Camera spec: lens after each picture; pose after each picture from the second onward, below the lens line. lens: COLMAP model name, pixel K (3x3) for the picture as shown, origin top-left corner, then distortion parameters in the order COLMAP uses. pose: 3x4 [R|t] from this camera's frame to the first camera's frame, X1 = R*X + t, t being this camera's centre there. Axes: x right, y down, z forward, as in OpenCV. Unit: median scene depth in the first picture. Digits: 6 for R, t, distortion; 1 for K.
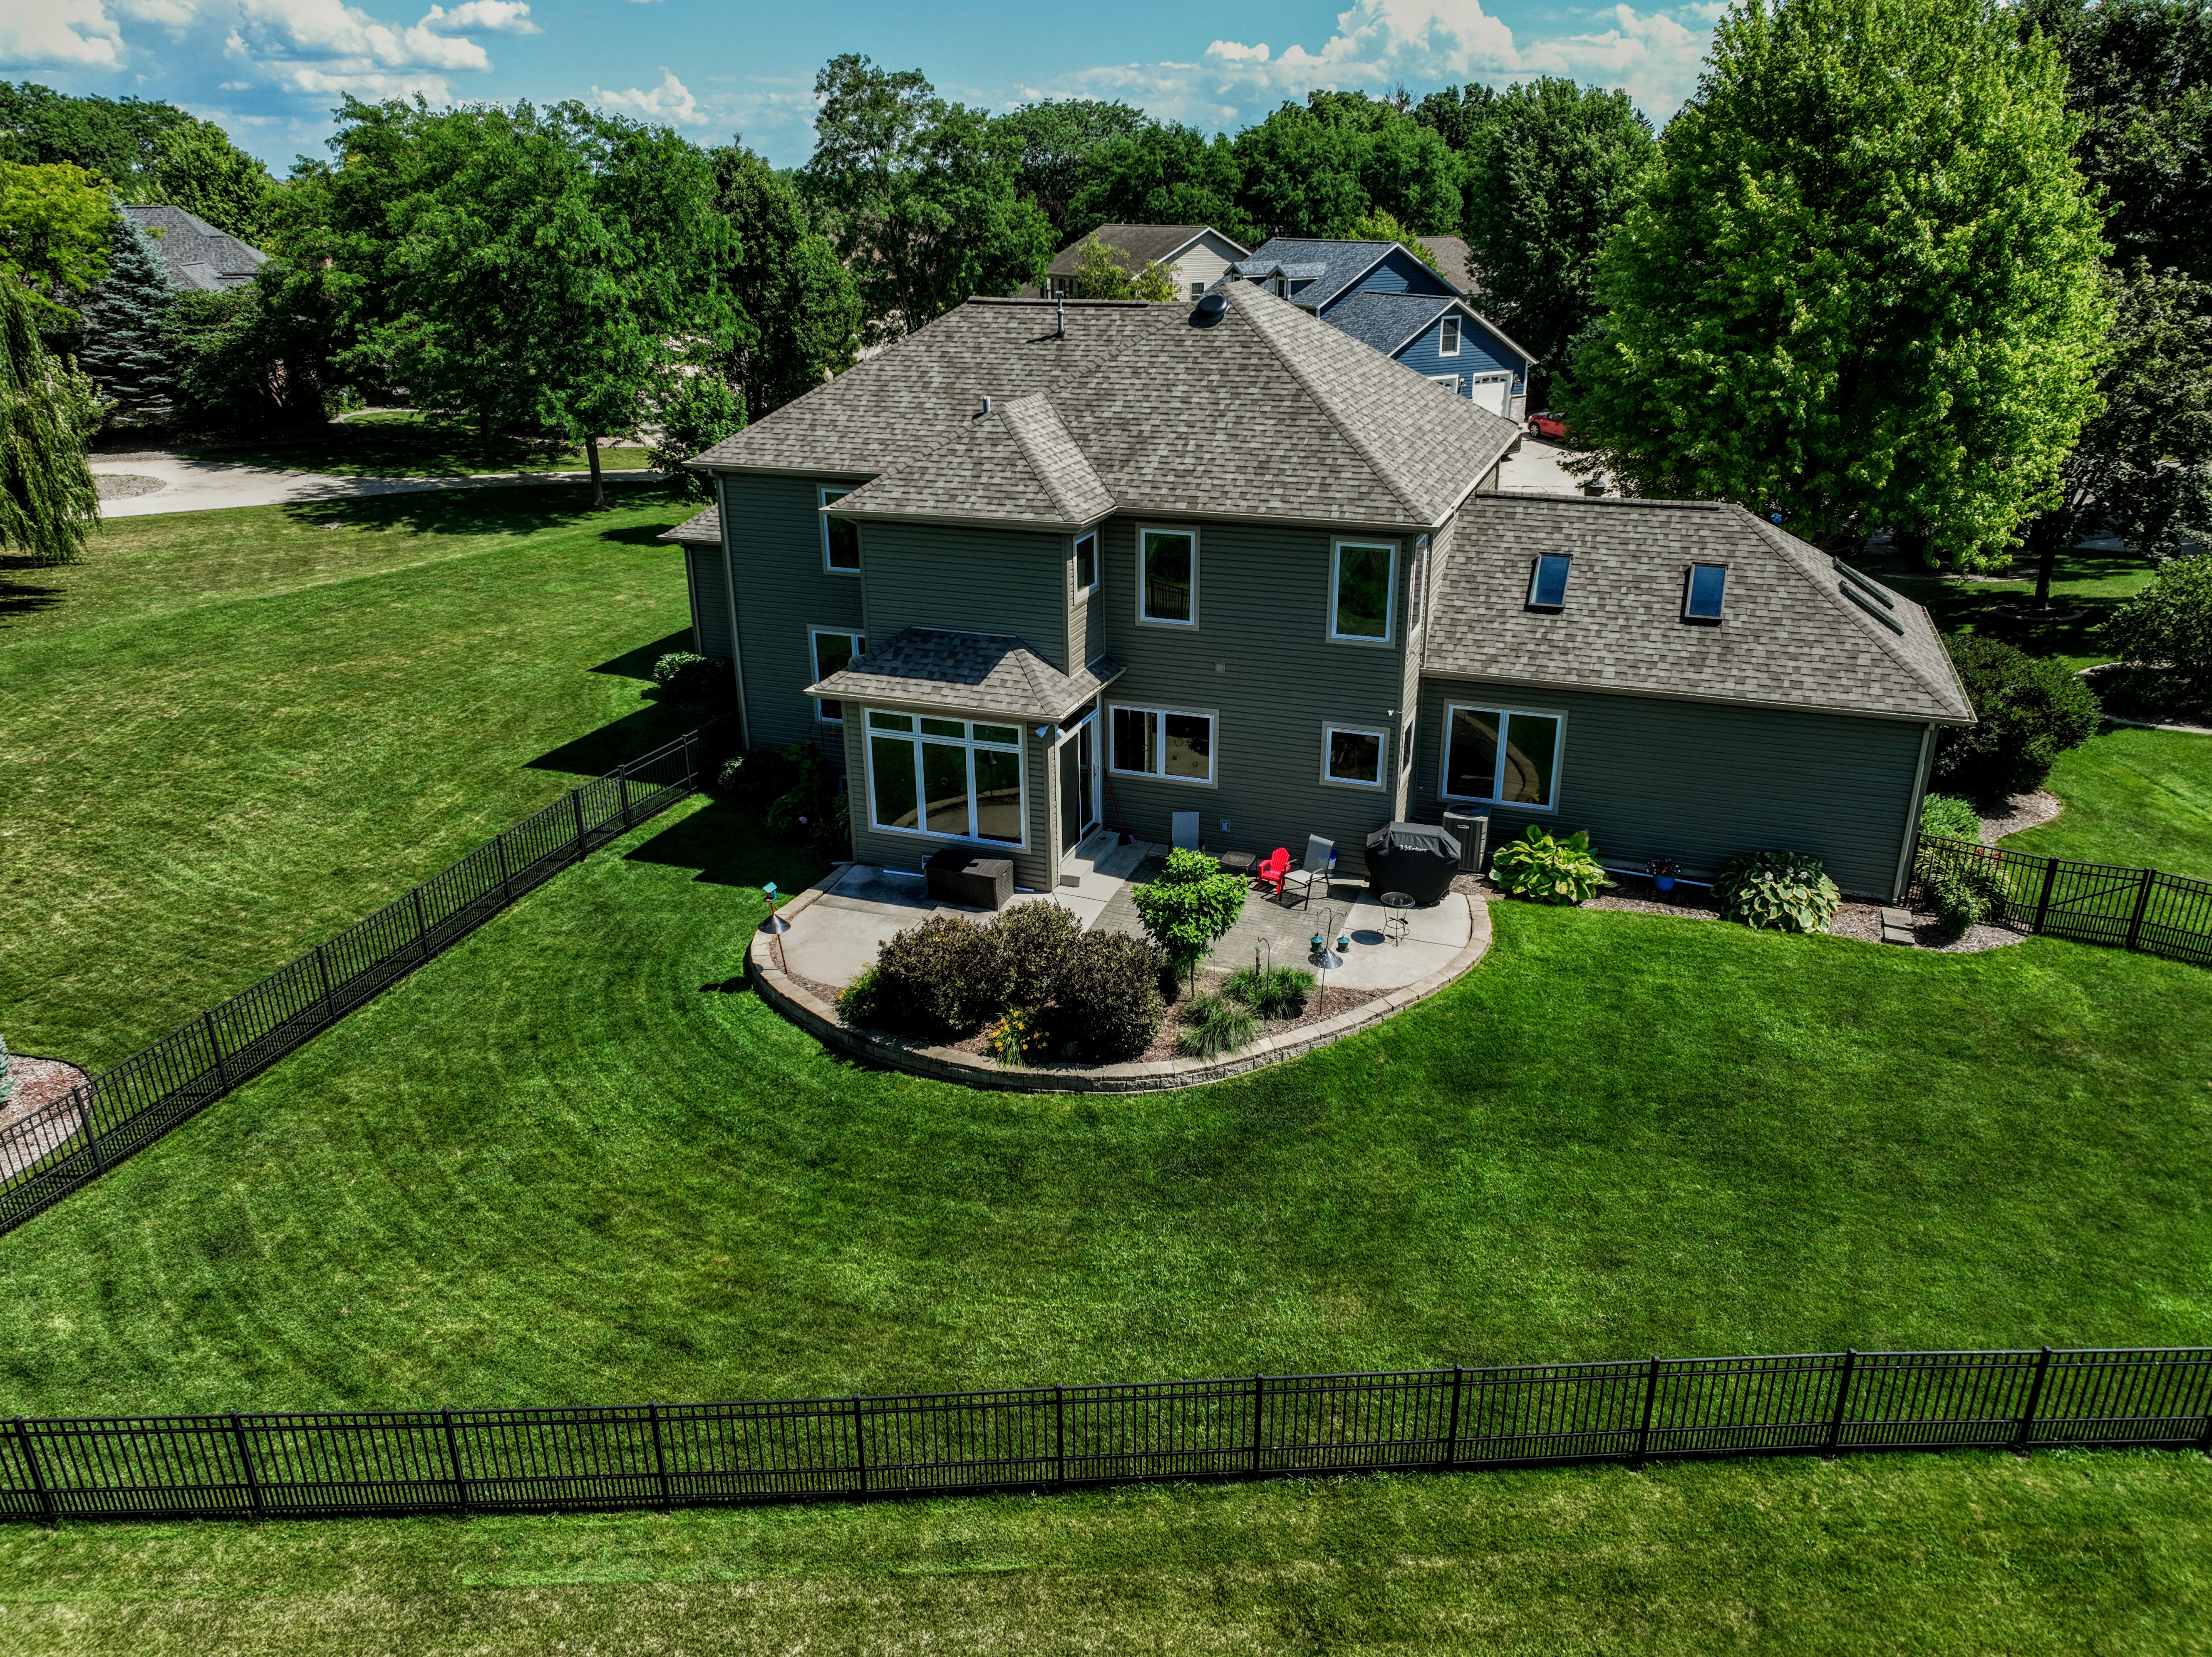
lens RADIAL K [[1549.4, 0, 1107.1], [0, 1549.4, 820.5], [0, 0, 1]] dist [0.007455, 0.001621]
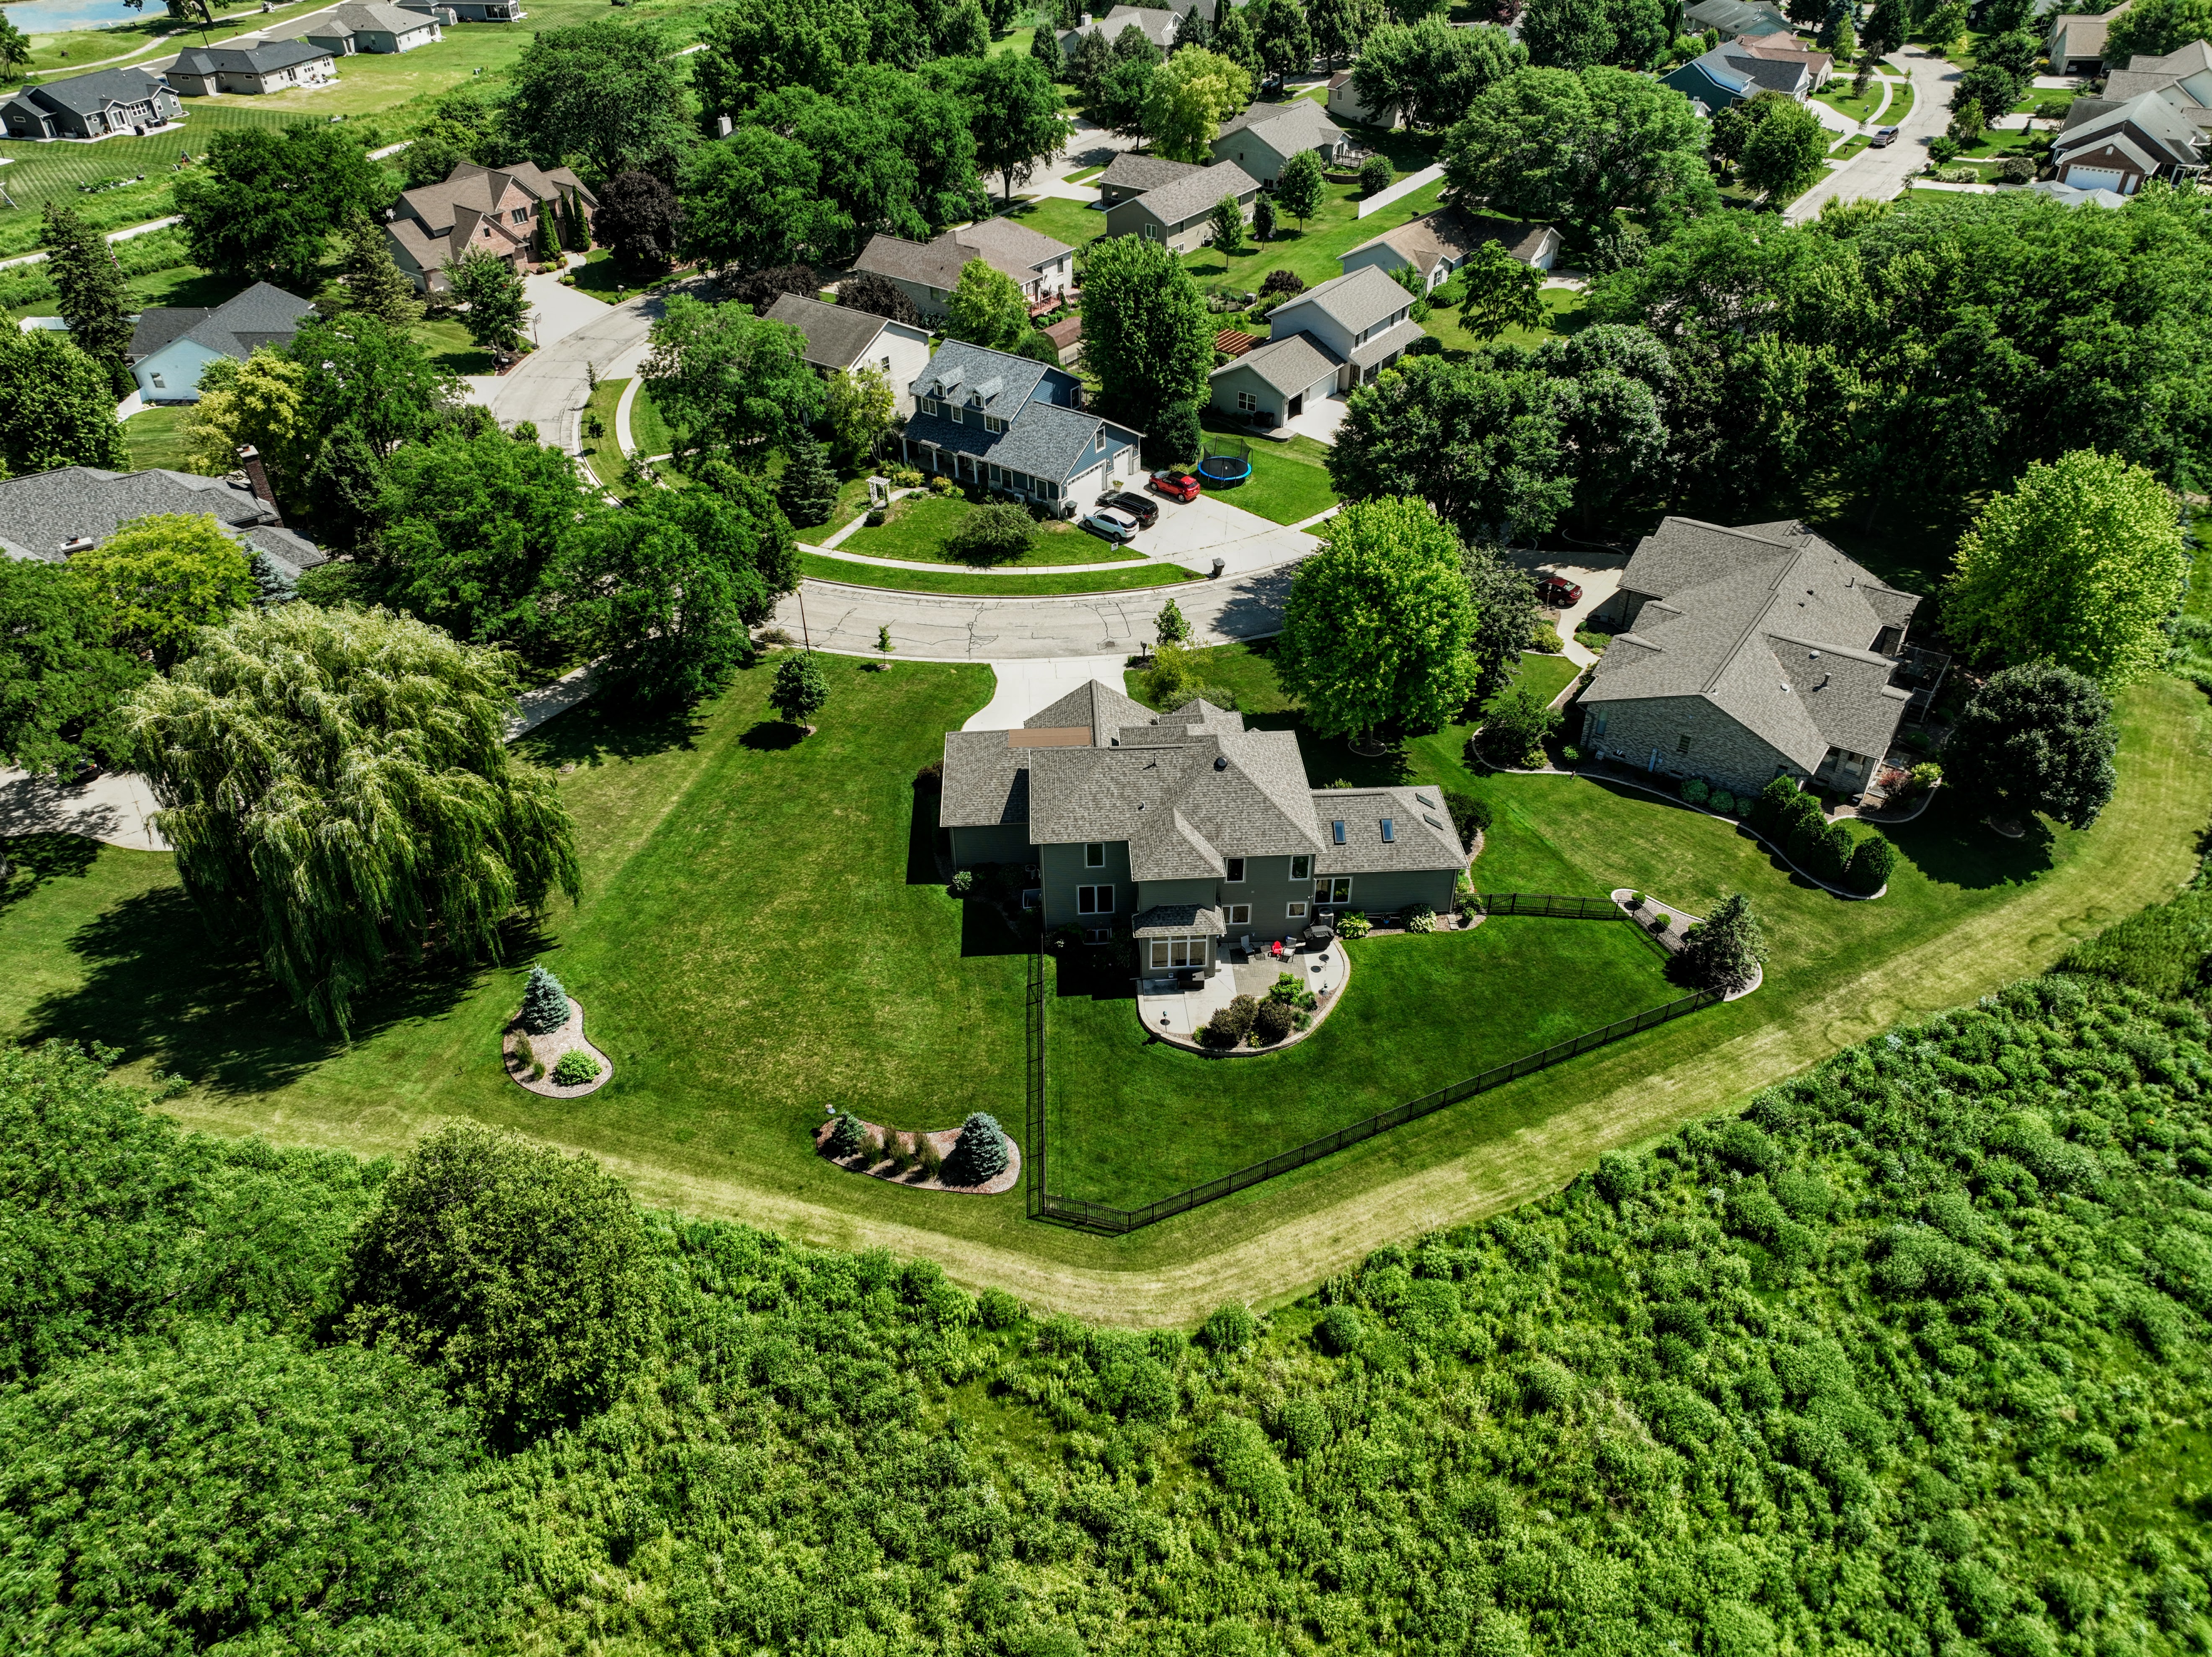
lens RADIAL K [[1532.6, 0, 1108.0], [0, 1532.6, 831.0], [0, 0, 1]] dist [0.015382, -0.000929]
pose [[0.918309, -0.239177, 0.315442, -1.119419], [0.152160, 0.948889, 0.276510, -1.098376], [-0.365454, -0.205924, 0.907766, -1.616130]]
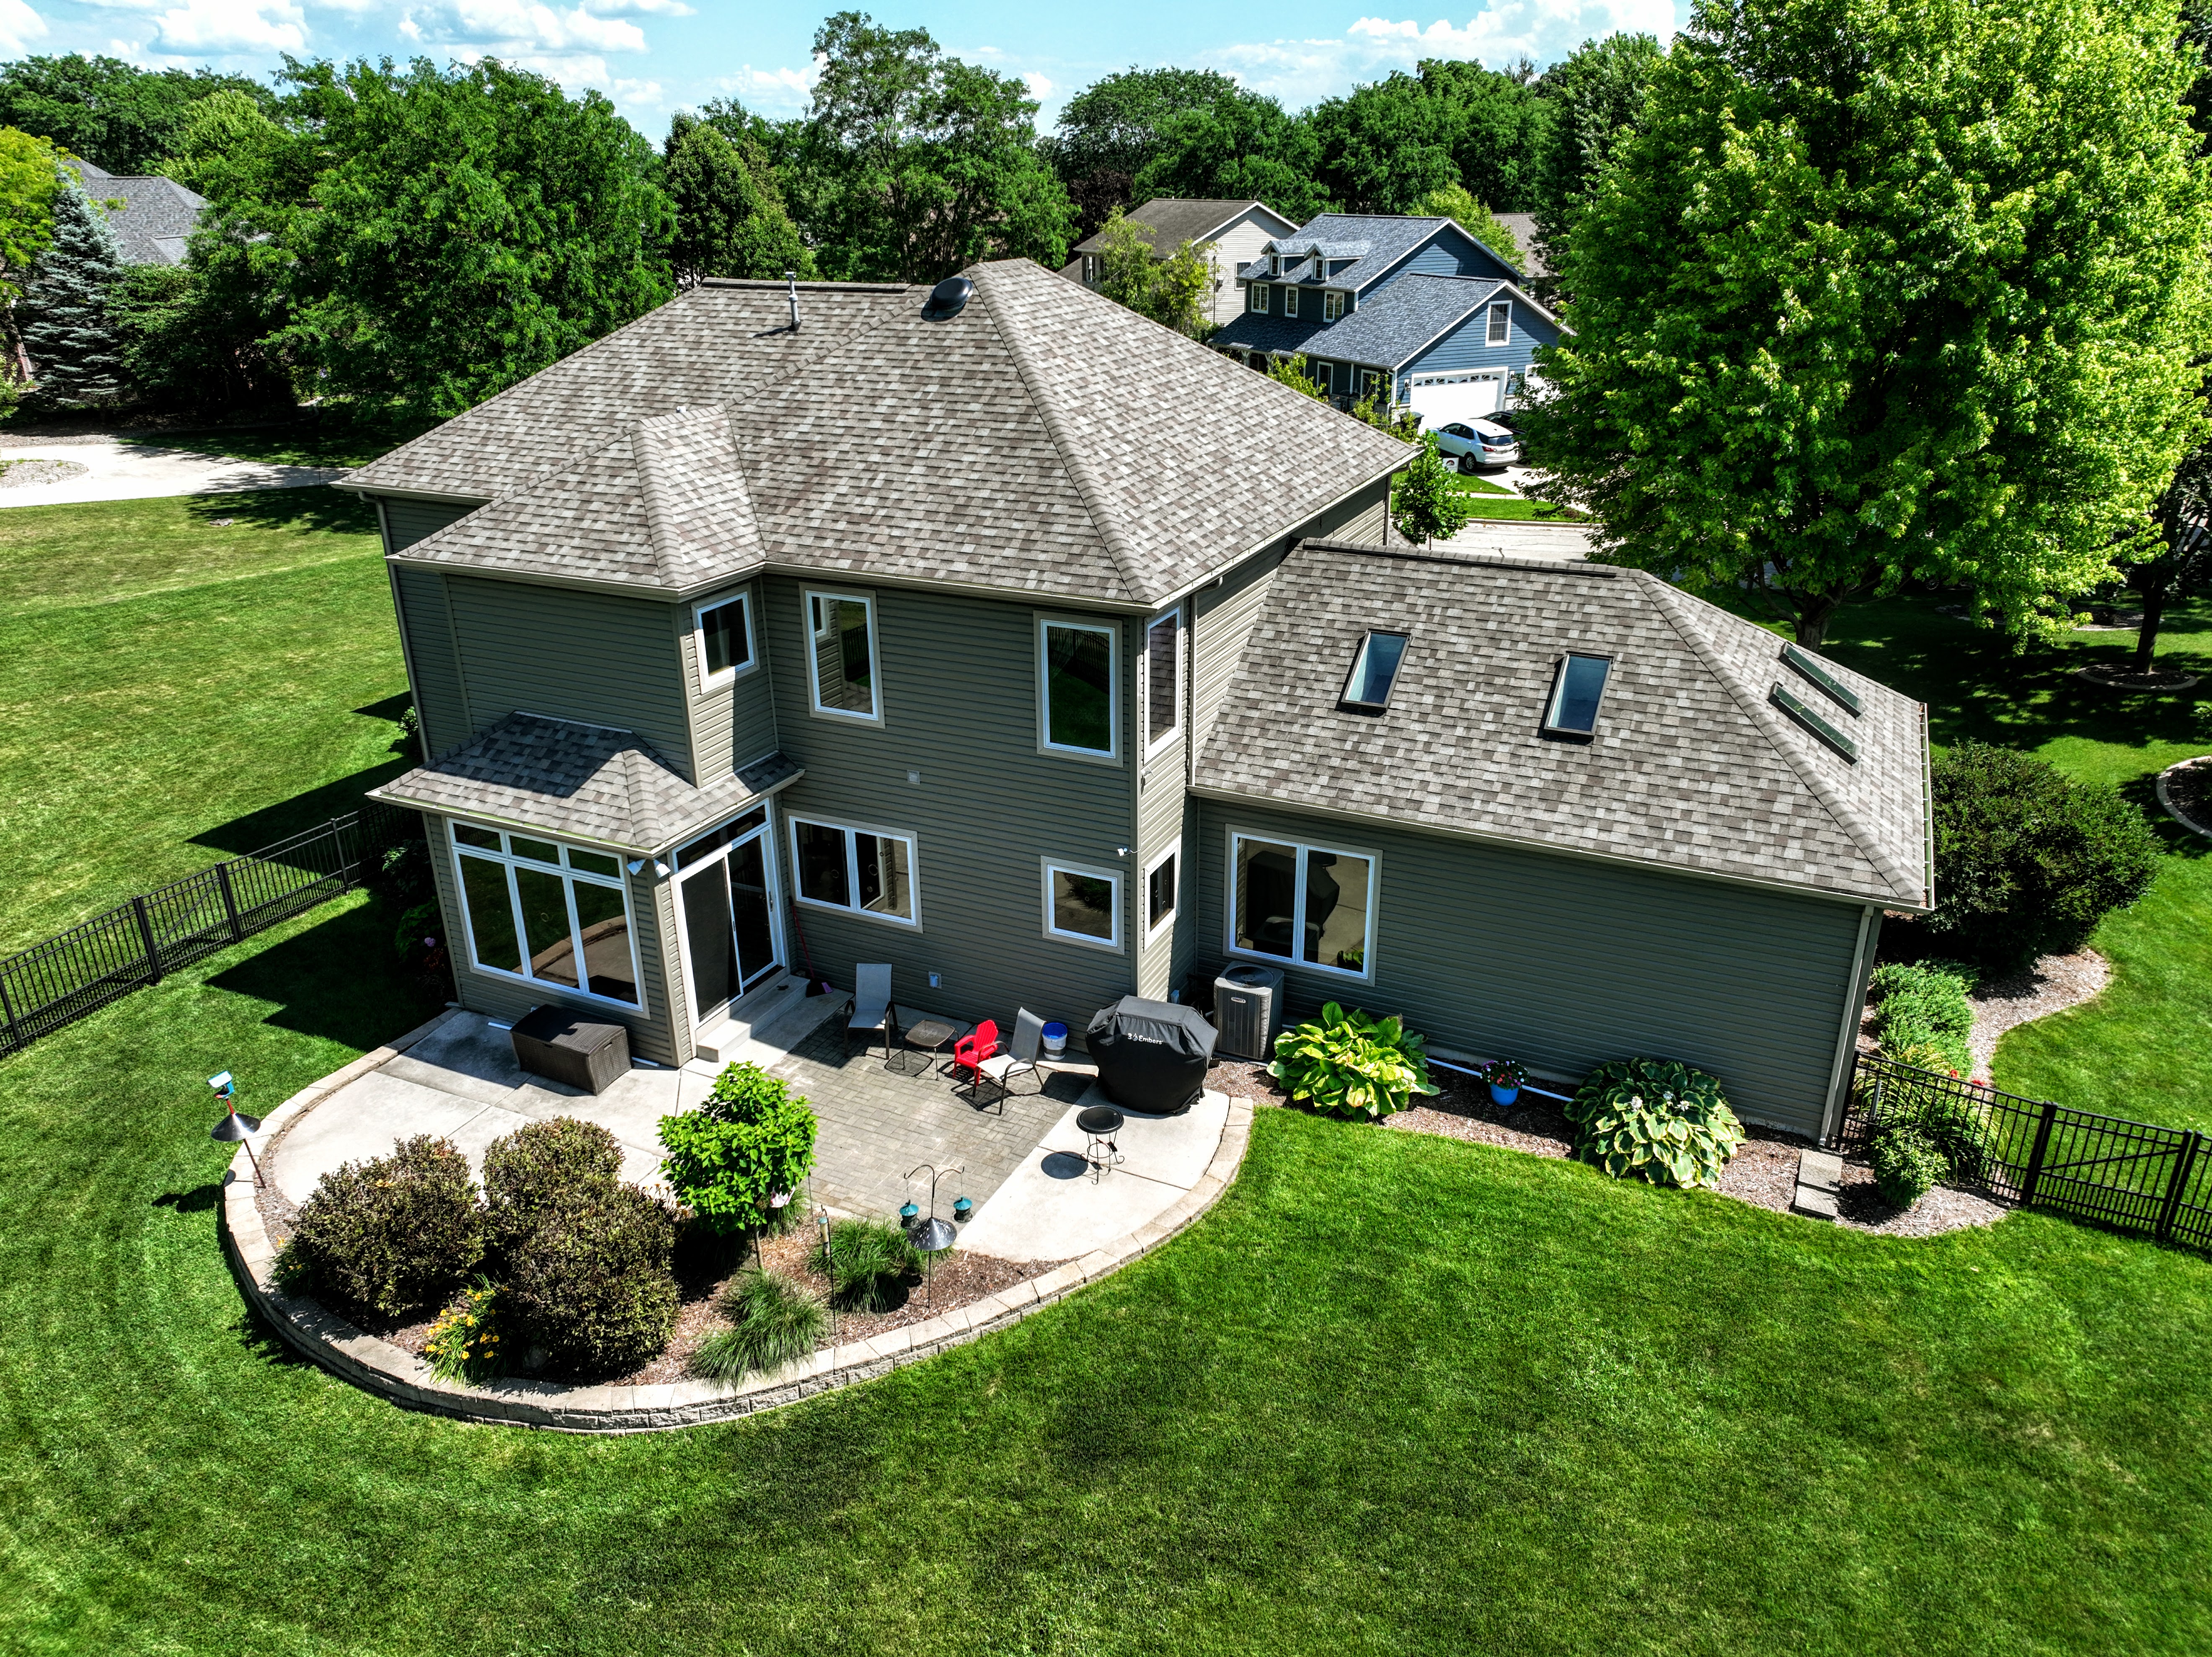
lens RADIAL K [[1549.4, 0, 1107.1], [0, 1549.4, 820.5], [0, 0, 1]] dist [0.007455, 0.001621]
pose [[0.996338, 0.033356, -0.078728, 0.228681], [-0.032420, 0.999388, 0.013142, -0.092042], [0.079118, -0.010542, 0.996810, 0.263995]]
